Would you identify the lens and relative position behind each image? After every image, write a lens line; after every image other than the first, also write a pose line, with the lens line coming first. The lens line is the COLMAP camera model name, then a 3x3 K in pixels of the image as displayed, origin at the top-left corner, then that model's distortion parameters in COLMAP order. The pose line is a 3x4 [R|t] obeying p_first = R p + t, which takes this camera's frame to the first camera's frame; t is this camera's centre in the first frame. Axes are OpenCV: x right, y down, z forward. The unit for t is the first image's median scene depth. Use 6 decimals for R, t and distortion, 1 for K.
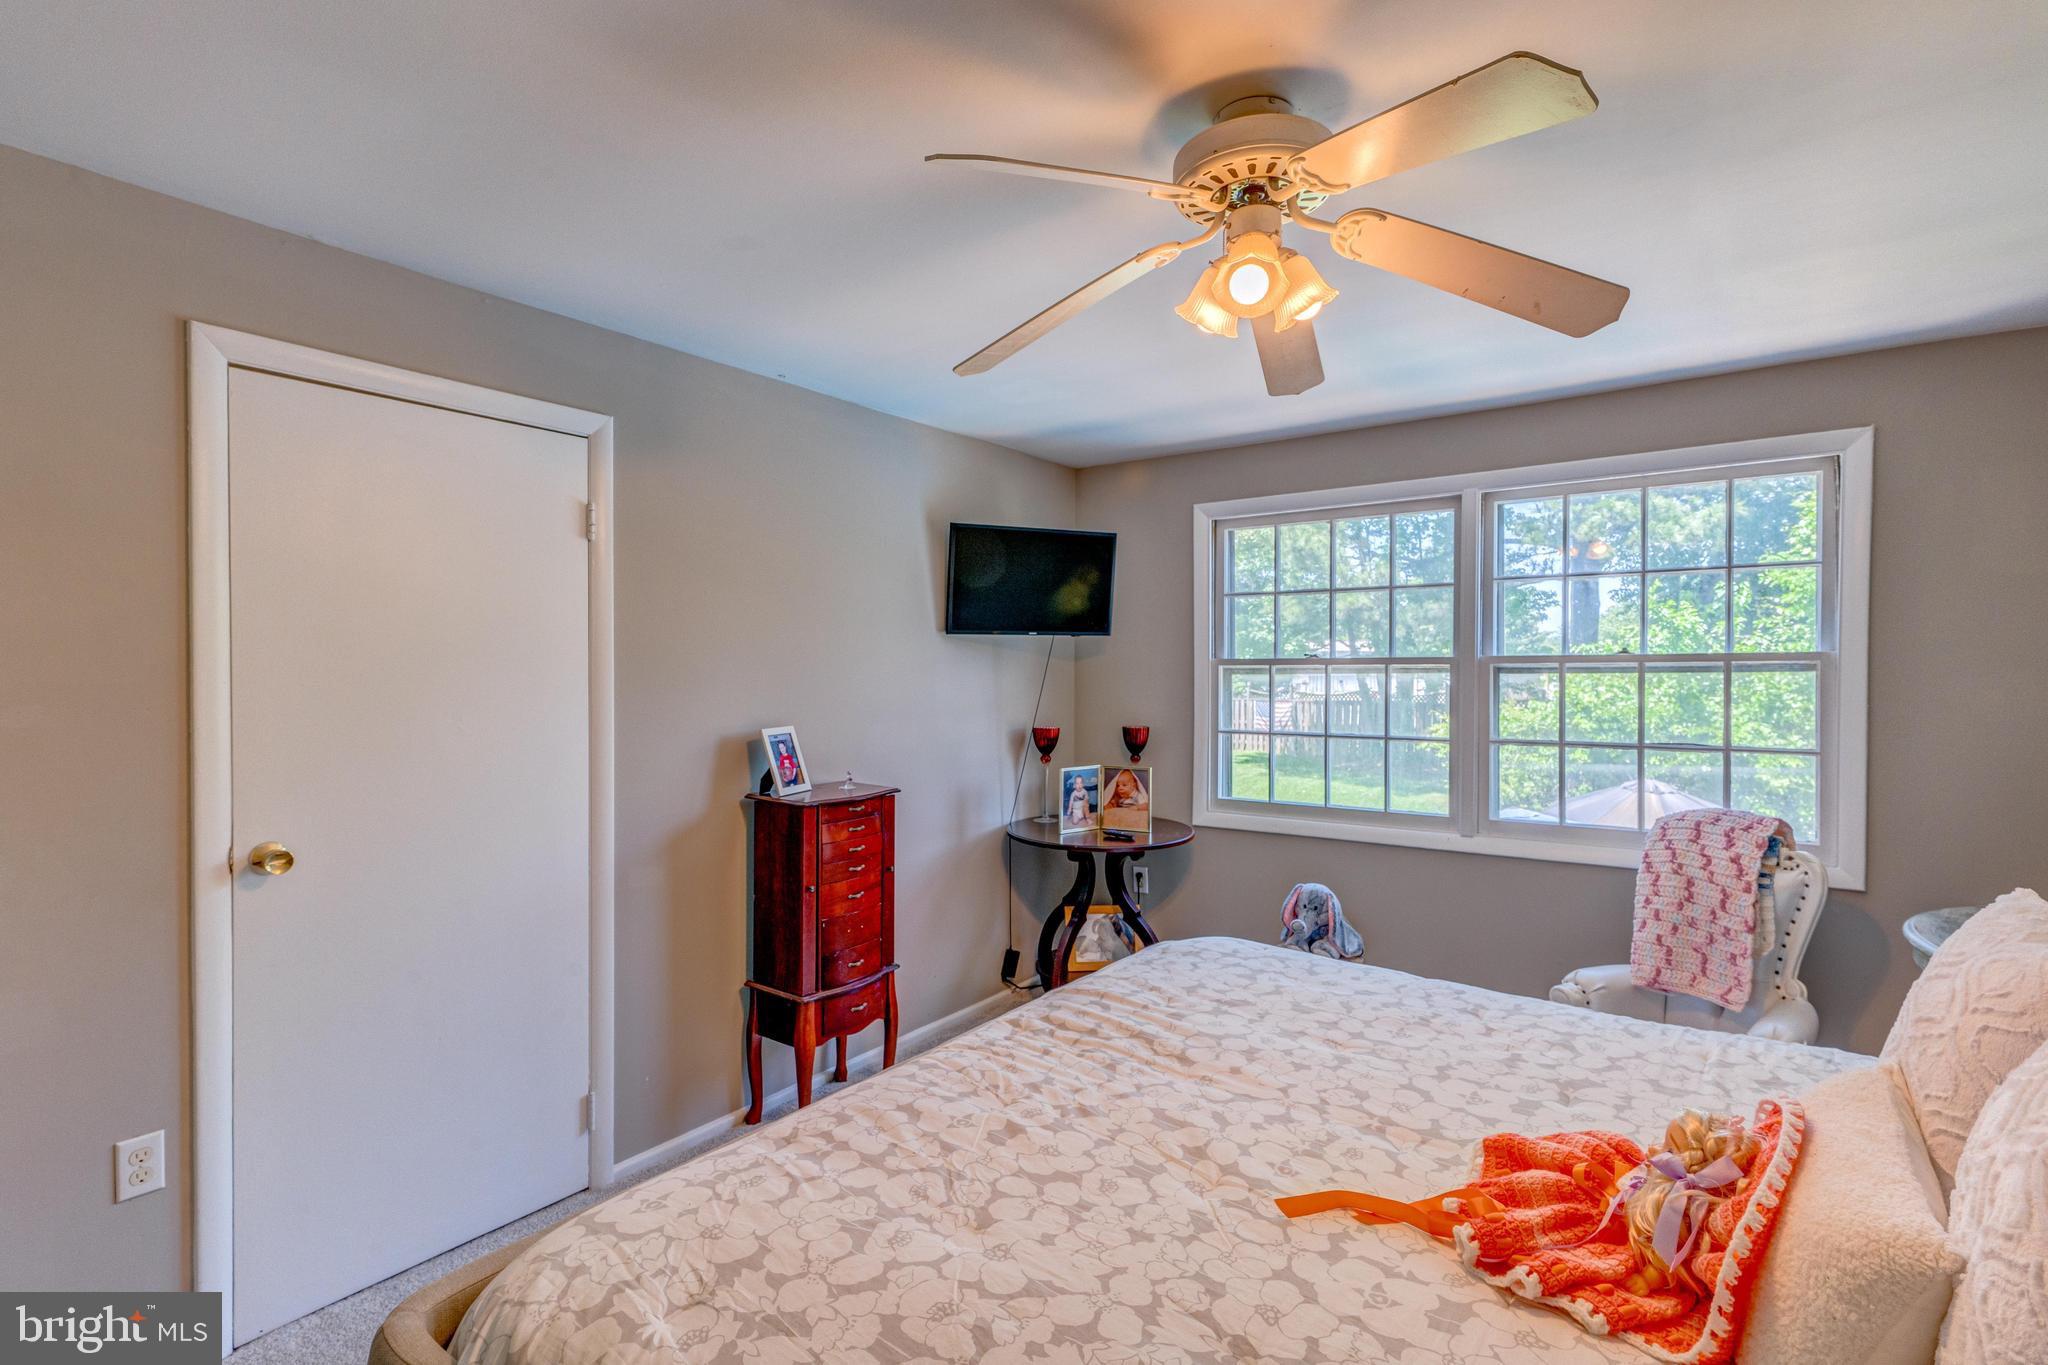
lens RADIAL K [[971.1, 0, 1023.5], [0, 971.1, 677.6], [0, 0, 1]] dist [0.002442, 0.000302]
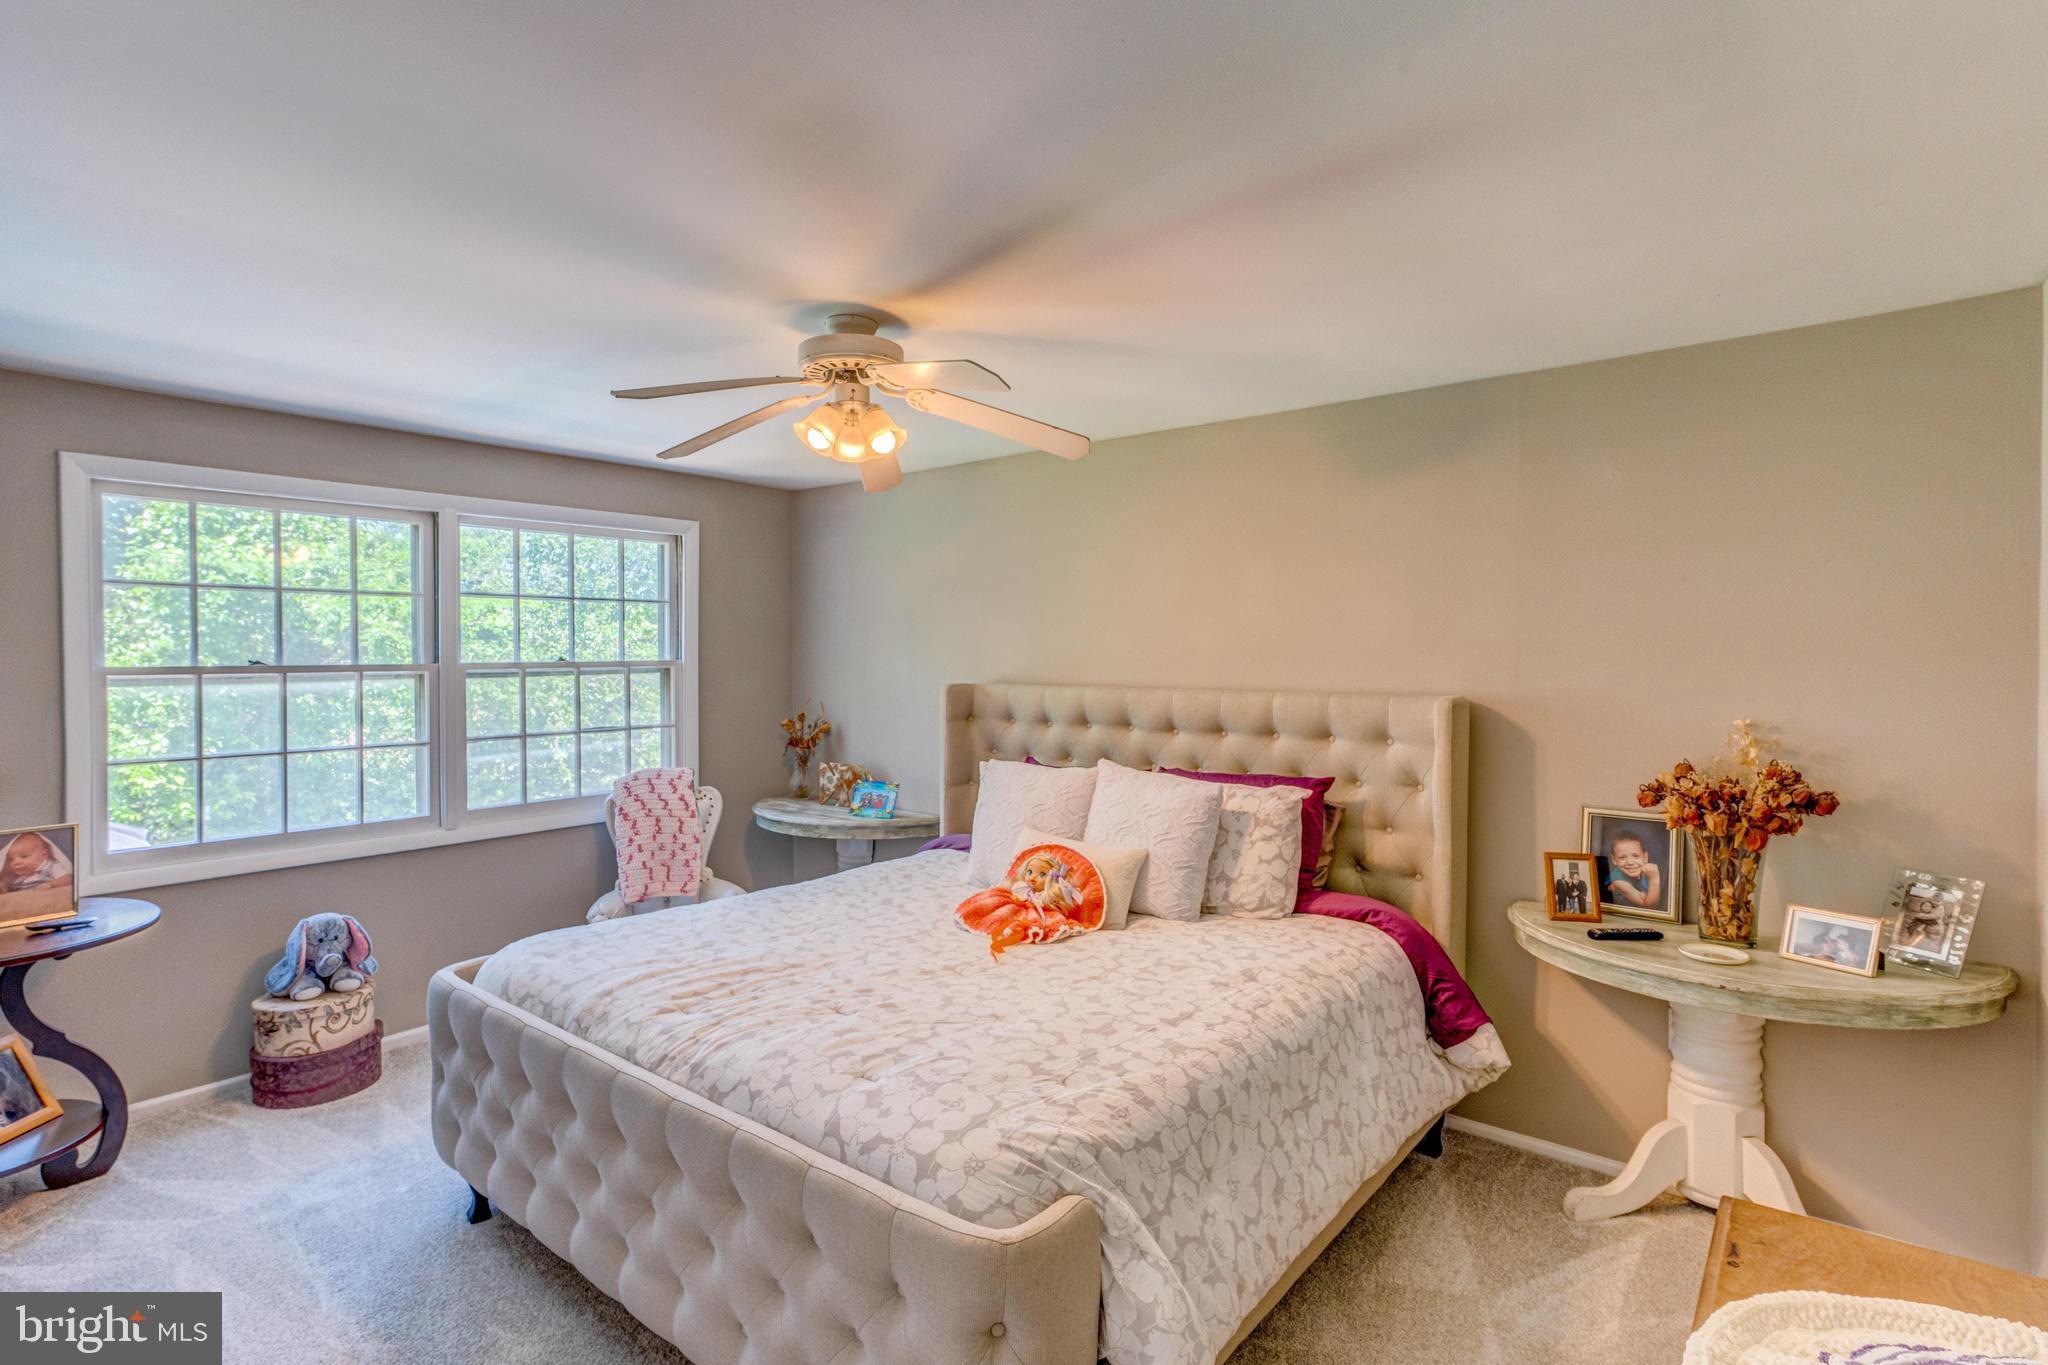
lens RADIAL K [[993.5, 0, 1020.6], [0, 993.5, 673.1], [0, 0, 1]] dist [0.002641, 0.000738]
pose [[0.061101, -0.018278, 0.997964, -1.110389], [0.014683, 0.999741, 0.017411, -0.038195], [-0.998024, 0.013589, 0.061353, 0.537926]]
